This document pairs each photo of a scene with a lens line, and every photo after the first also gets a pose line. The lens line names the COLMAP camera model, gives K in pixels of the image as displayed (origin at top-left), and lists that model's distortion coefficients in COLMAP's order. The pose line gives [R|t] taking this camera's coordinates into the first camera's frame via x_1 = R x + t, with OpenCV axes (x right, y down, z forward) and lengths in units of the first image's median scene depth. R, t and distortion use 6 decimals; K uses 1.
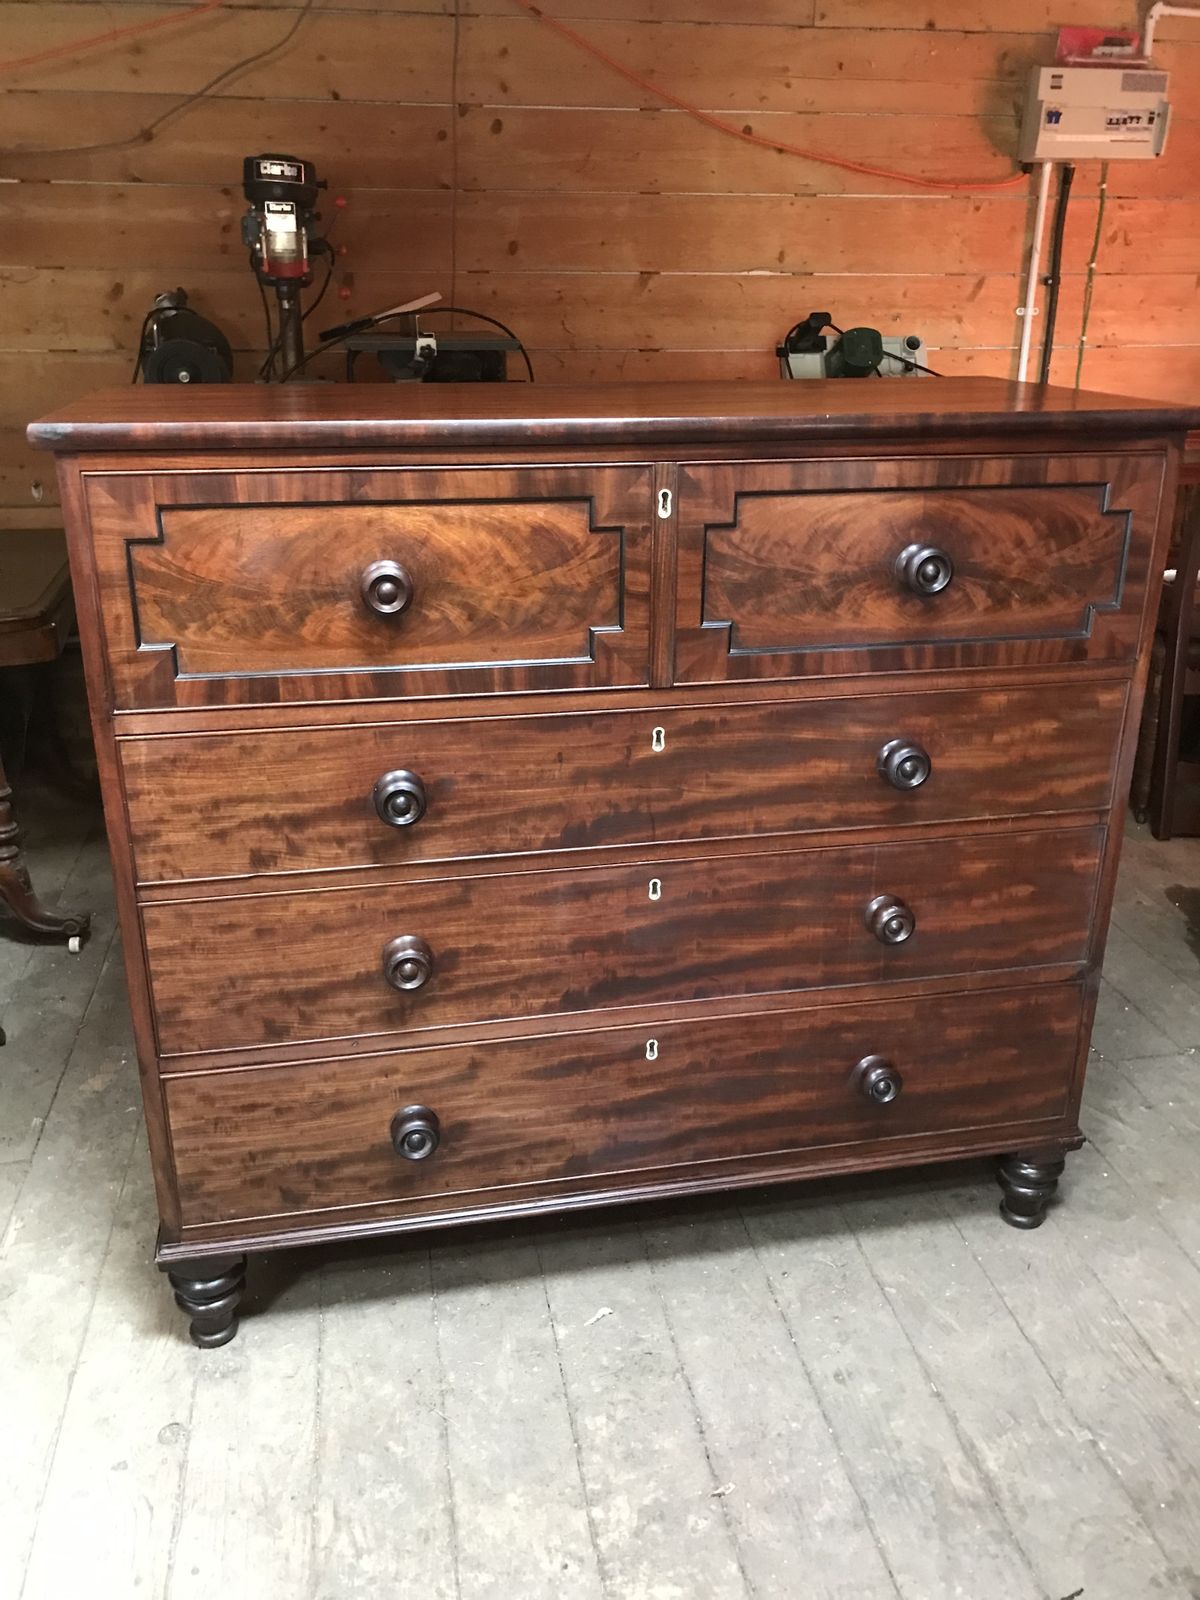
lens RADIAL K [[1306.6, 0, 606.5], [0, 1306.6, 789.5], [0, 0, 1]] dist [0.016355, -0.002694]
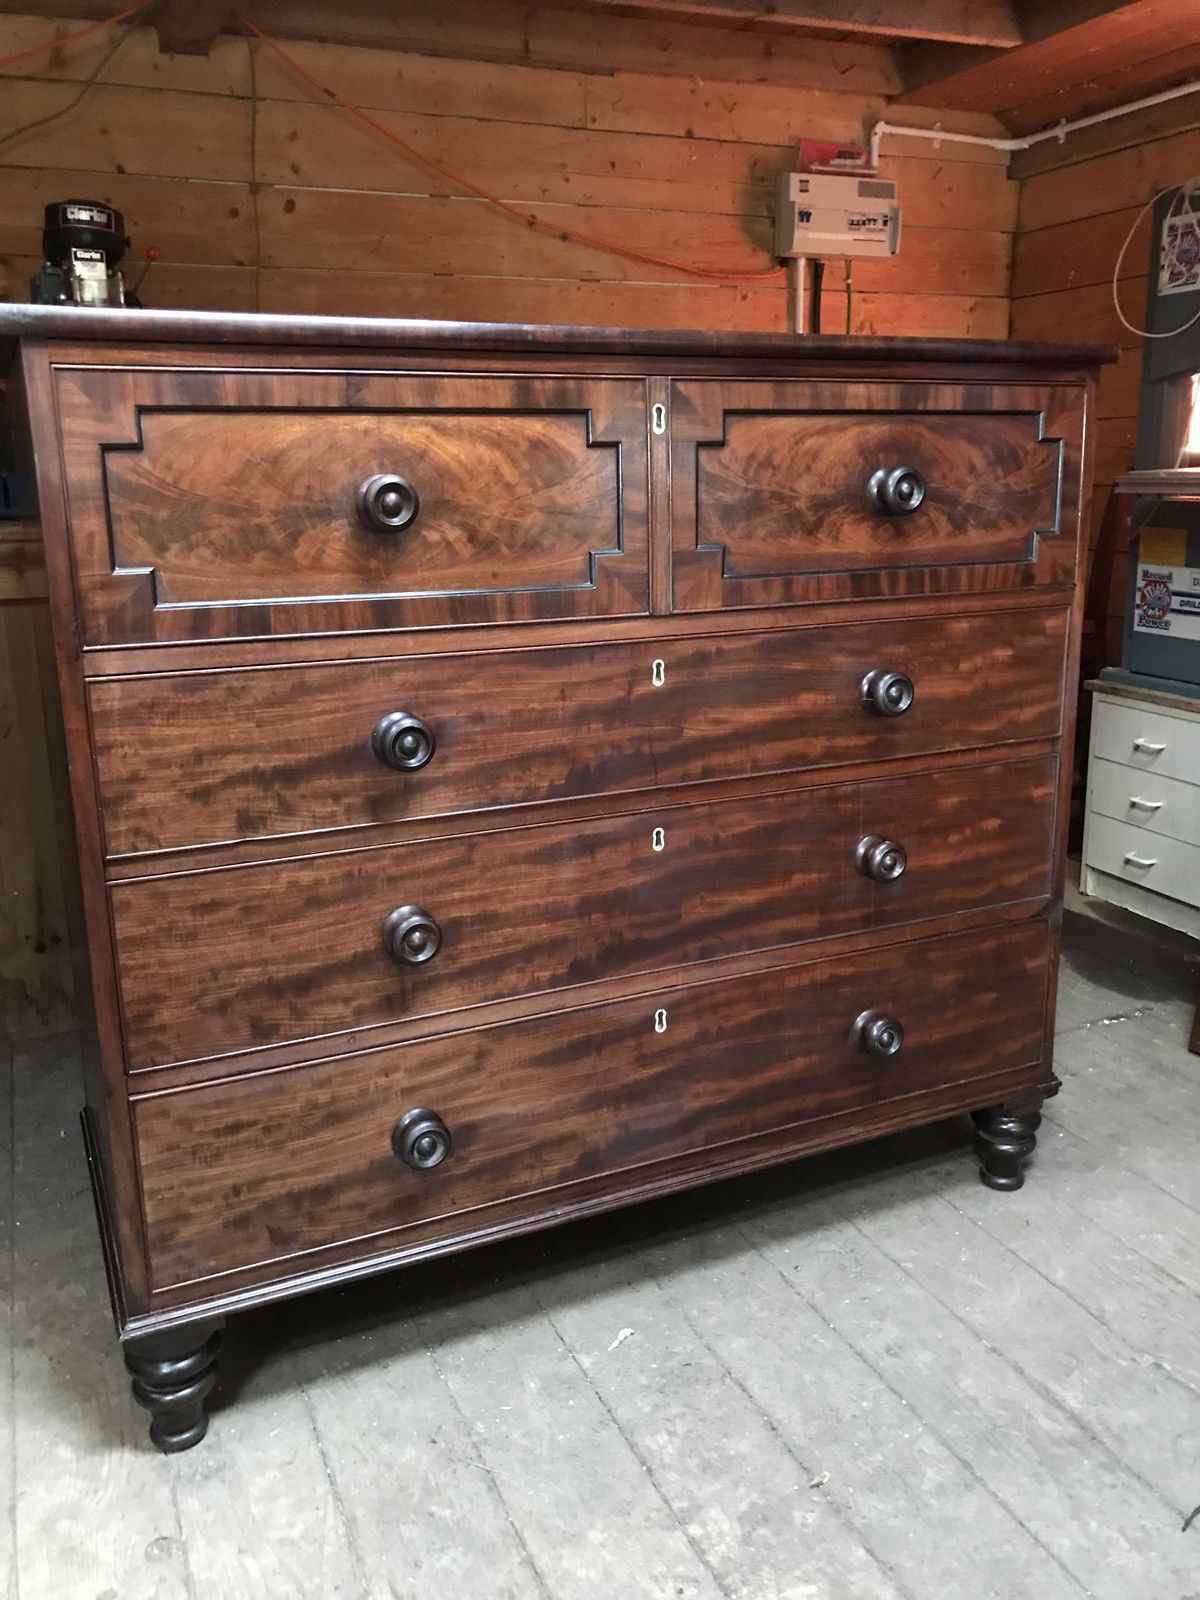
lens RADIAL K [[1306.6, 0, 603.3], [0, 1306.6, 788.7], [0, 0, 1]] dist [0.016355, -0.002694]
pose [[0.972104, -0.075023, 0.222229, -0.207526], [0.103327, 0.987552, -0.118596, 0.147413], [-0.210565, 0.138250, 0.967755, 0.087121]]
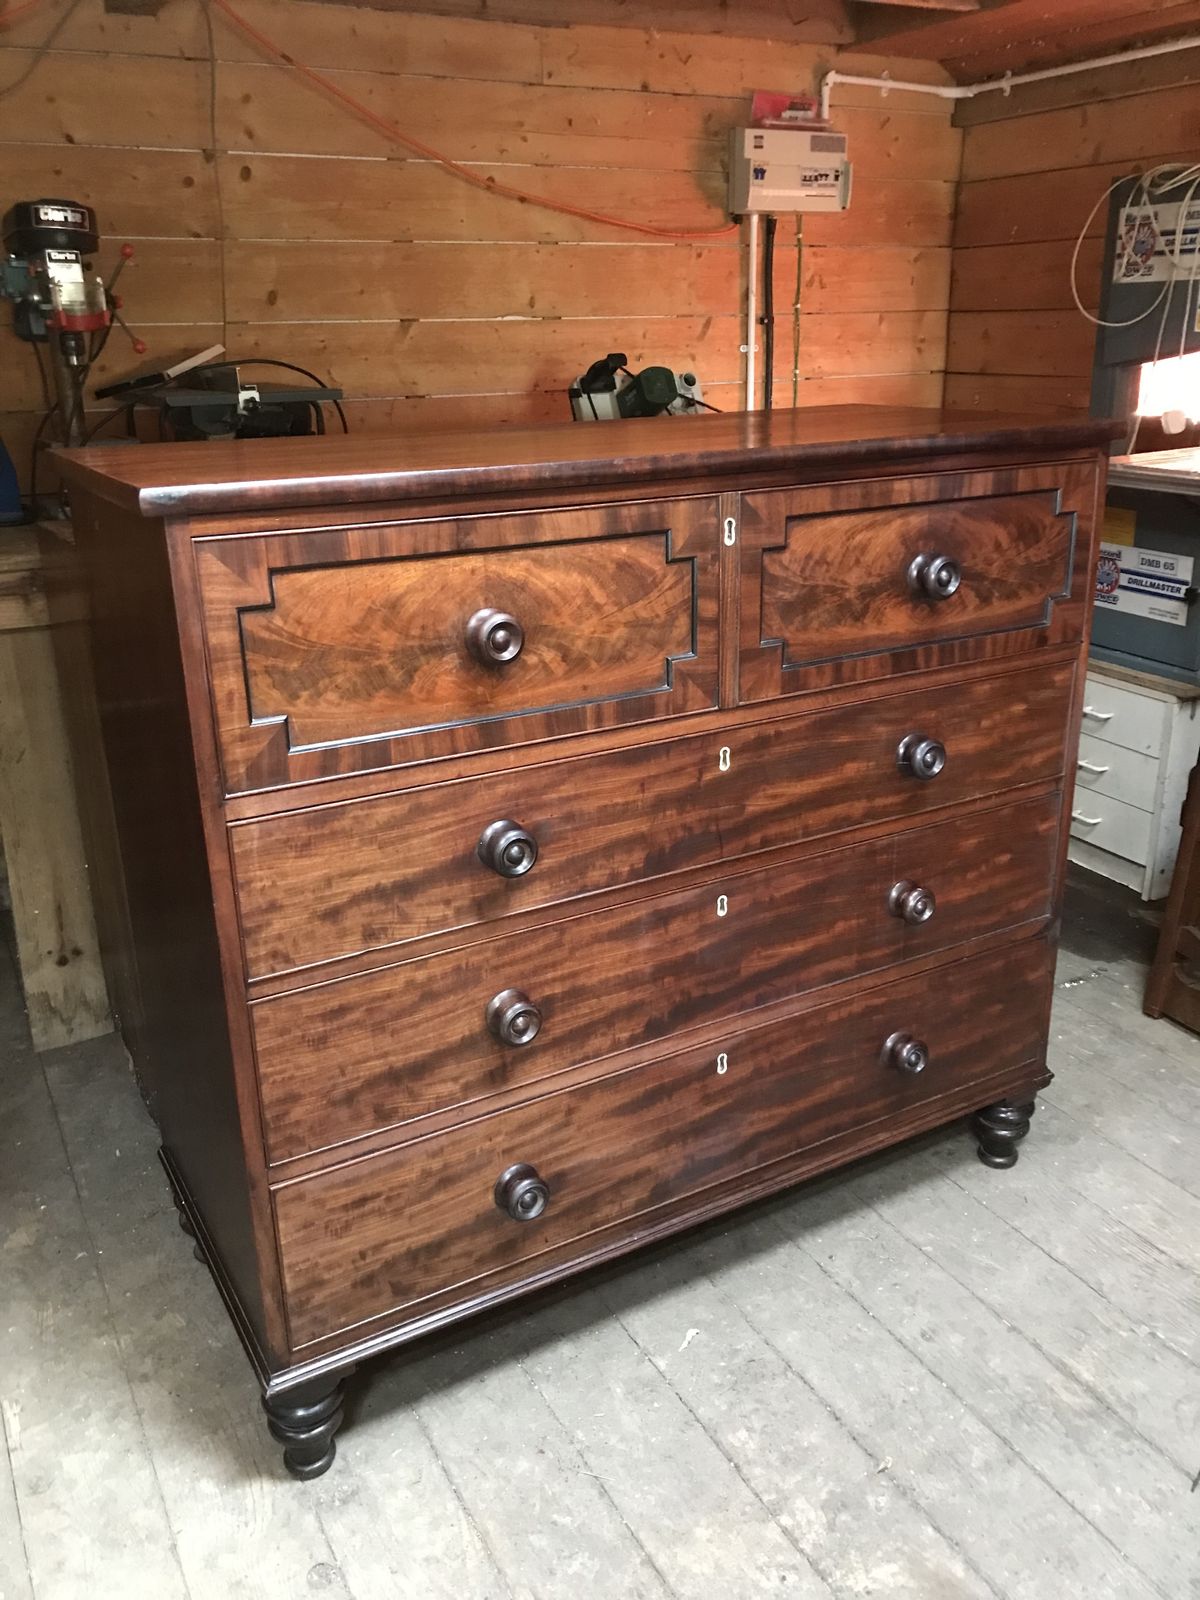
lens RADIAL K [[1306.6, 0, 609.2], [0, 1306.6, 790.1], [0, 0, 1]] dist [0.016355, -0.002694]
pose [[0.947006, -0.126776, 0.295139, -0.336931], [0.136159, 0.990622, -0.011371, -0.013991], [-0.290929, 0.050955, 0.955387, 0.037833]]
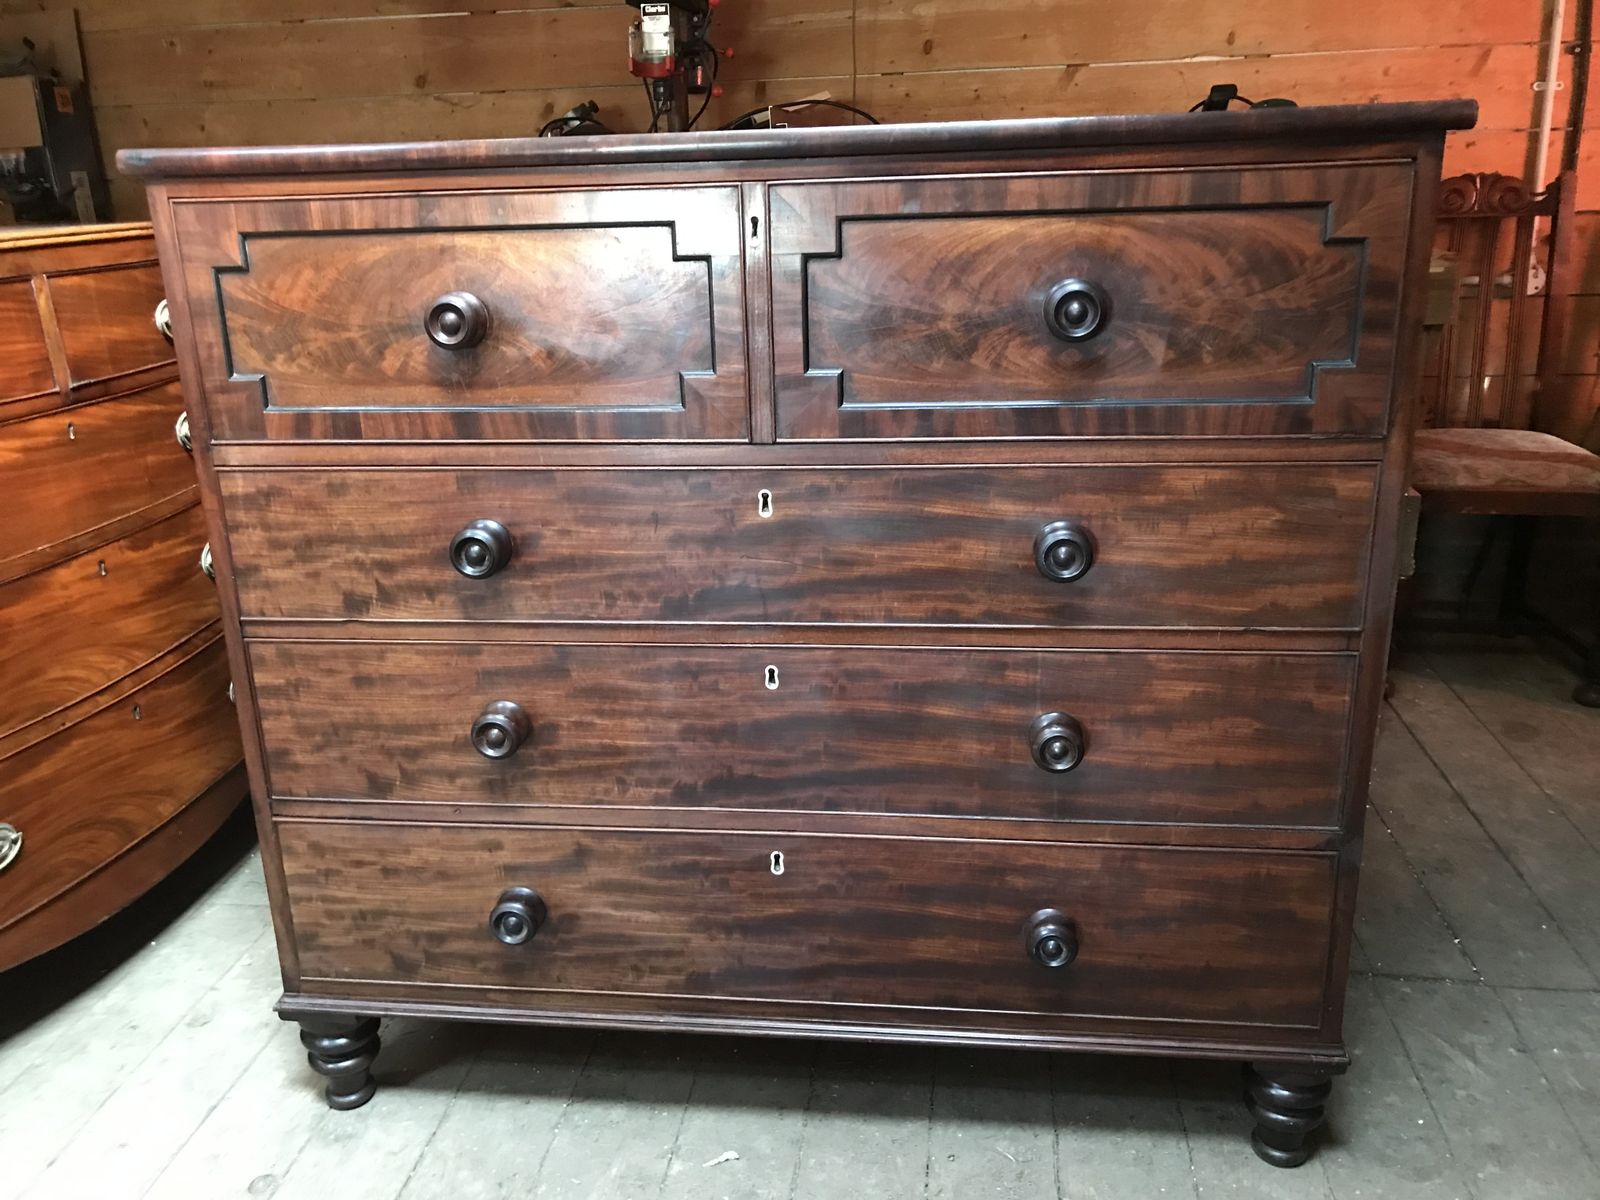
lens RADIAL K [[1306.6, 0, 783.0], [0, 1306.6, 591.3], [0, 0, 1]] dist [0.016355, -0.002694]
pose [[0.946218, 0.065559, -0.316819, 0.318602], [-0.079774, 0.996296, -0.032093, 0.045839], [0.313542, 0.055641, 0.947943, 0.159360]]
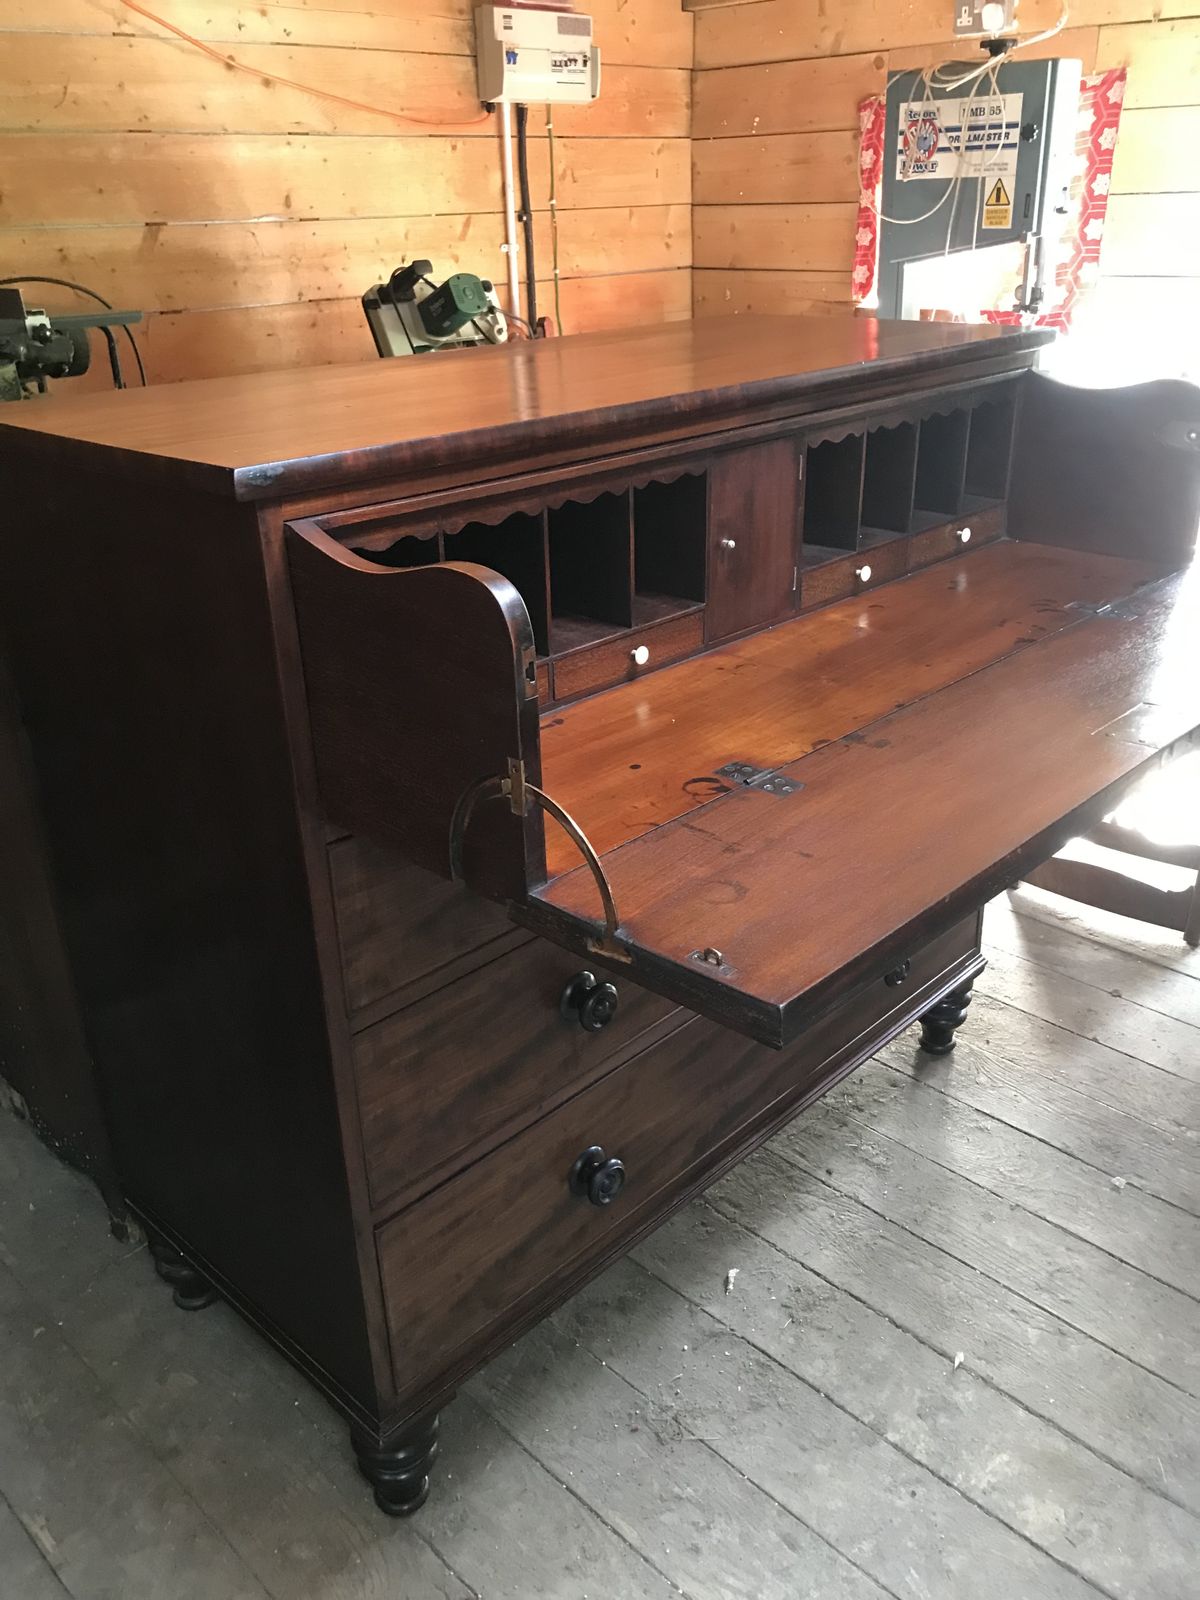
lens RADIAL K [[1306.6, 0, 603.9], [0, 1306.6, 786.7], [0, 0, 1]] dist [0.016355, -0.002694]
pose [[0.823430, -0.256206, 0.506282, -0.546716], [0.234357, 0.966159, 0.107765, -0.105161], [-0.516759, 0.029914, 0.855608, 0.195569]]
